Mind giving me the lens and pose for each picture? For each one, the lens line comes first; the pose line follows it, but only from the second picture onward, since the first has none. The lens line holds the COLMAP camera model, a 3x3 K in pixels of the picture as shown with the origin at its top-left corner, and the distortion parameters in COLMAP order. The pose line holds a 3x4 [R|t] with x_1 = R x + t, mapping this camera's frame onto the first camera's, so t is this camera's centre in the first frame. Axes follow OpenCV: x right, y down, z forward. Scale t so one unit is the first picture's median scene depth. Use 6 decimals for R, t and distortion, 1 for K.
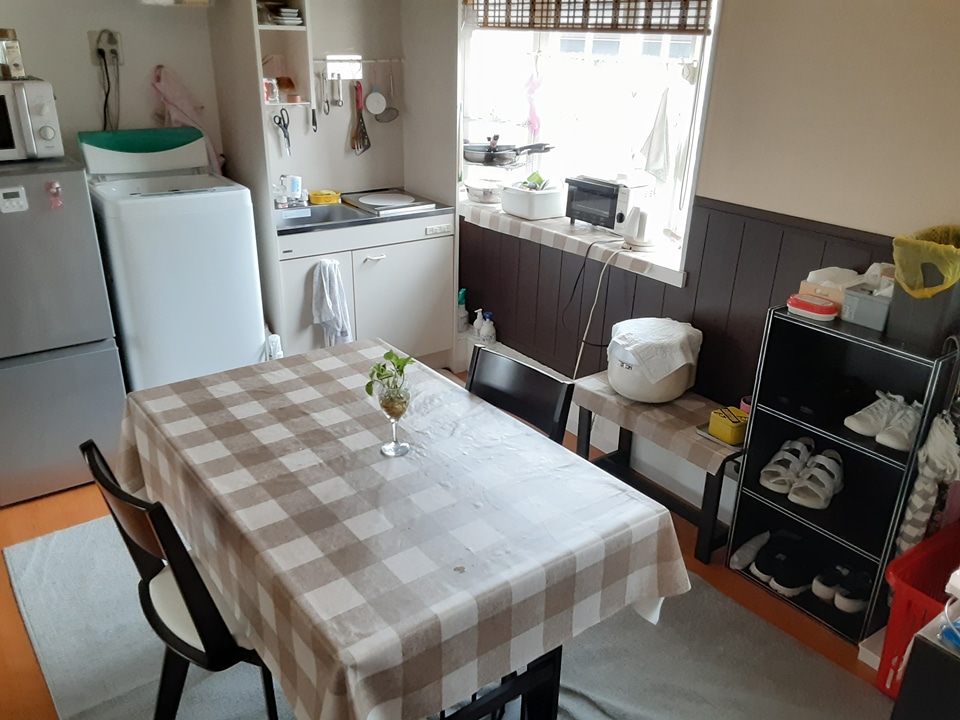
lens RADIAL K [[771.4, 0, 477.7], [0, 771.4, 358.6], [0, 0, 1]] dist [0.119206, -0.180521]
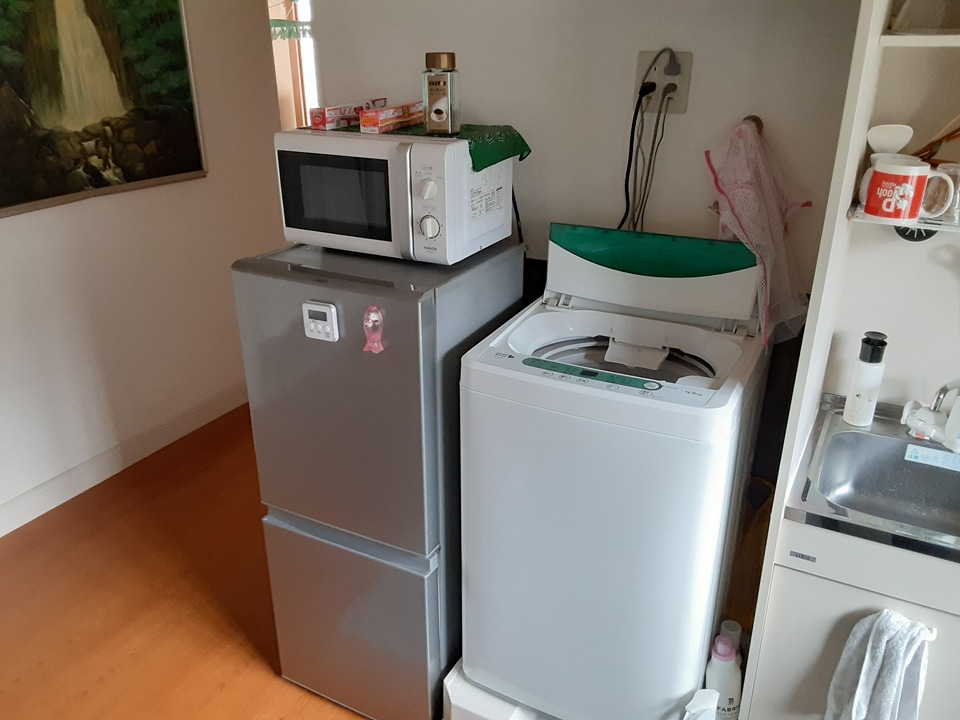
lens RADIAL K [[779.3, 0, 473.7], [0, 779.3, 367.5], [0, 0, 1]] dist [0.121184, -0.175378]
pose [[0.432836, 0.343547, -0.833444, 0.006001], [-0.337992, 0.918938, 0.203258, -0.242284], [0.835712, 0.193720, 0.513865, 0.557929]]
